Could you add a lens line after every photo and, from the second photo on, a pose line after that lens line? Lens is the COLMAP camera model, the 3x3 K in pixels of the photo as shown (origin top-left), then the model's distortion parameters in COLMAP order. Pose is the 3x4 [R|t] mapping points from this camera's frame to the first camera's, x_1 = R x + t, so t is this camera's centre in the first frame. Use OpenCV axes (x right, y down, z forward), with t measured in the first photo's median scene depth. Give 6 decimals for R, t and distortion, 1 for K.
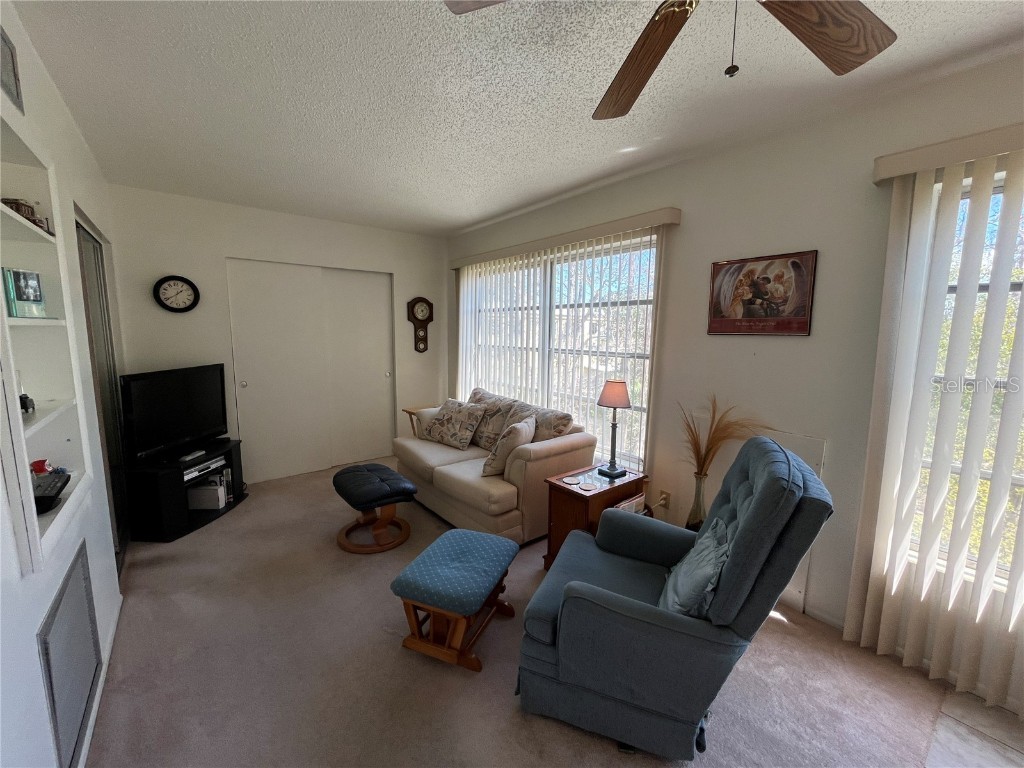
lens RADIAL K [[414.3, 0, 509.8], [0, 414.3, 383.2], [0, 0, 1]] dist [-0.002070, -0.000970]
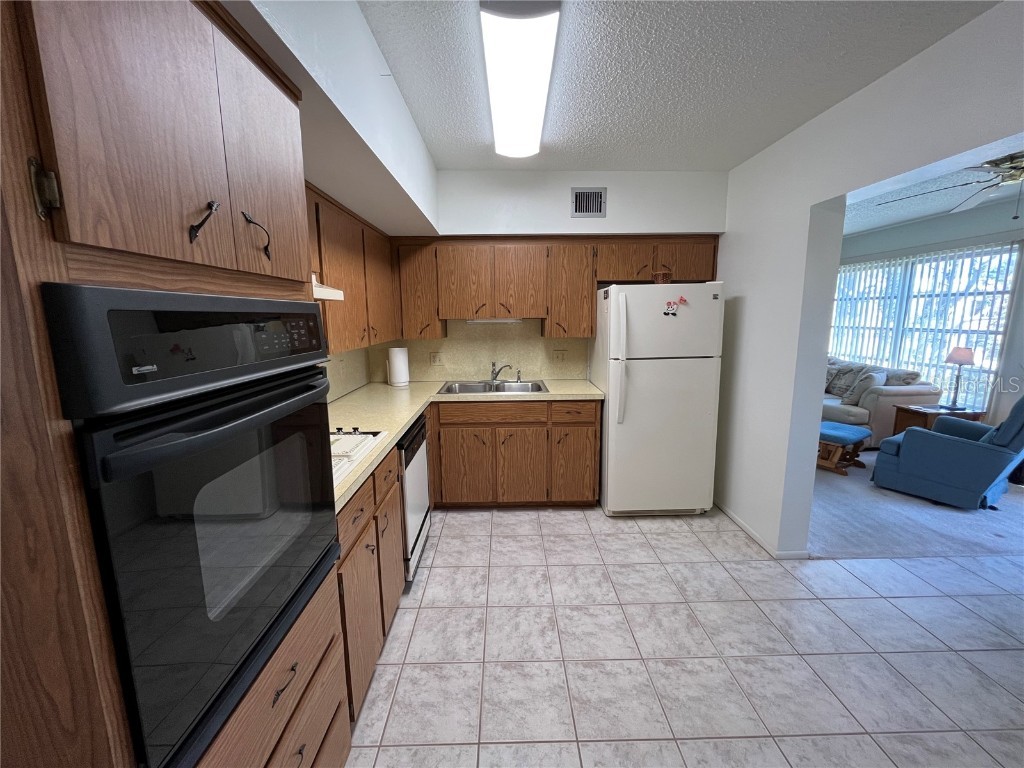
lens RADIAL K [[414.3, 0, 510.0], [0, 414.3, 382.7], [0, 0, 1]] dist [-0.002070, -0.000970]
pose [[0.797041, 0.080089, -0.598592, -0.130001], [-0.060288, 0.996768, 0.053089, 0.123965], [0.600909, -0.006226, 0.799293, -1.036924]]
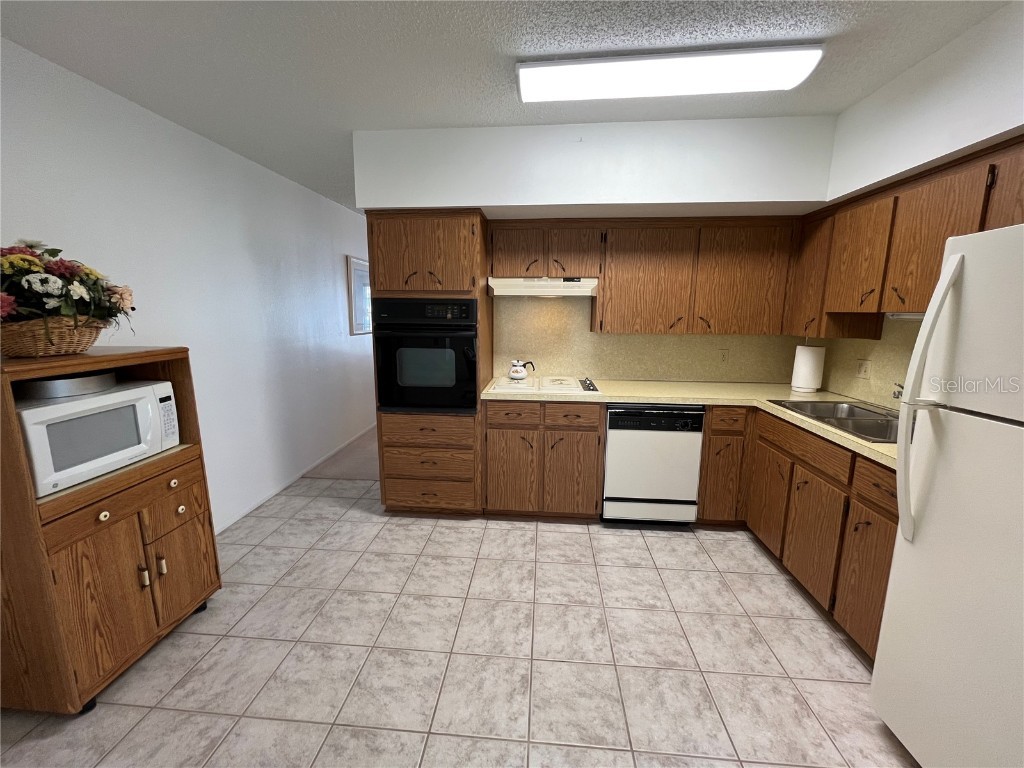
lens RADIAL K [[414.3, 0, 510.7], [0, 414.3, 383.2], [0, 0, 1]] dist [-0.002070, -0.000970]
pose [[-0.678850, 0.110691, -0.725886, 0.101629], [-0.109475, 0.962266, 0.249118, 0.025903], [0.726070, 0.248580, -0.641116, -0.169242]]
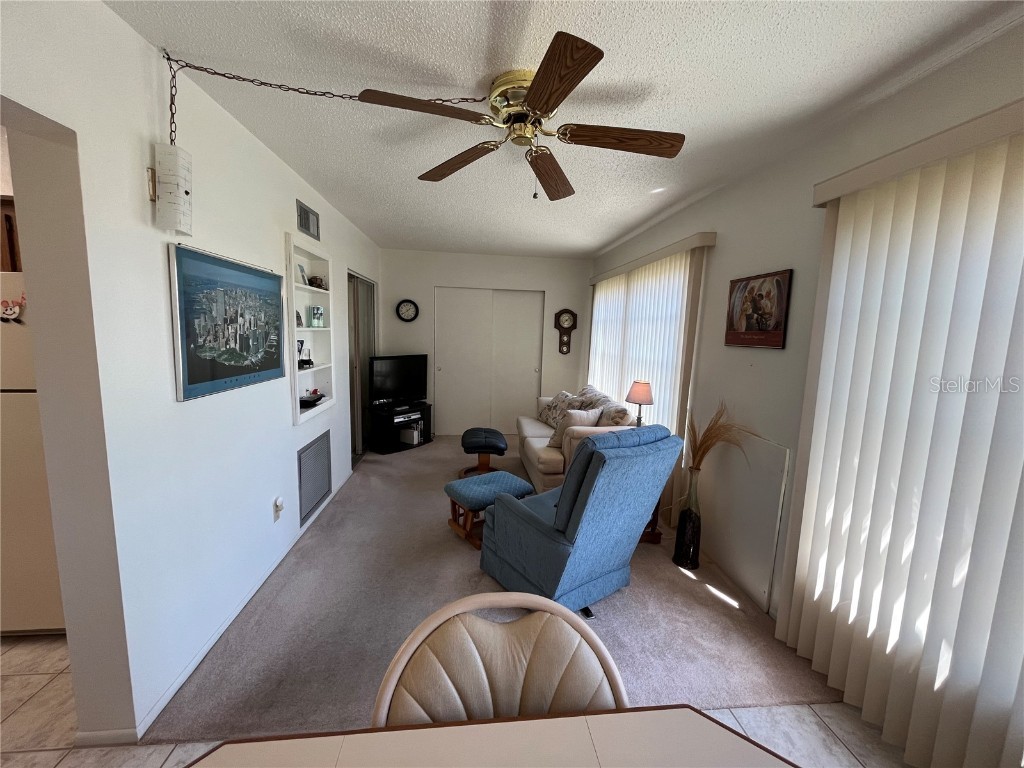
lens RADIAL K [[414.3, 0, 510.8], [0, 414.3, 382.2], [0, 0, 1]] dist [-0.002070, -0.000970]
pose [[0.843399, 0.081290, -0.531102, 0.490224], [-0.089355, 0.995944, 0.010541, 0.014760], [0.529805, 0.038566, 0.847242, -0.185155]]
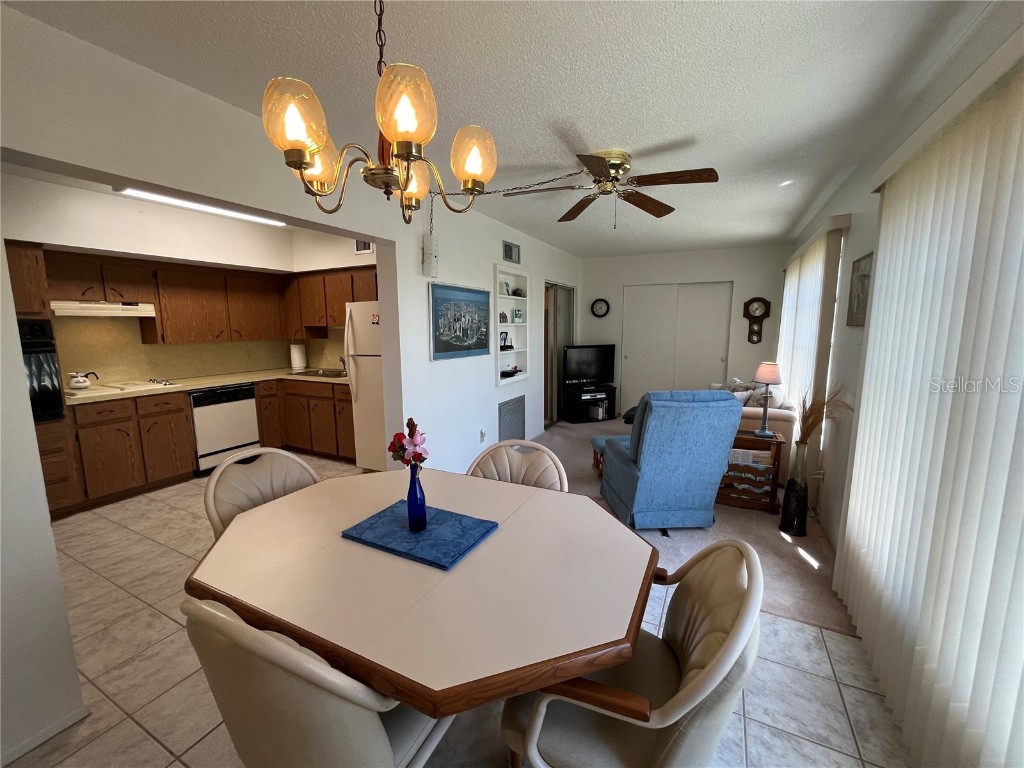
lens RADIAL K [[414.3, 0, 510.3], [0, 414.3, 382.4], [0, 0, 1]] dist [-0.002070, -0.000970]
pose [[0.421596, 0.113181, -0.899693, 0.921301], [-0.106816, 0.991471, 0.074673, 0.037543], [0.900471, 0.064619, 0.430089, -0.231894]]
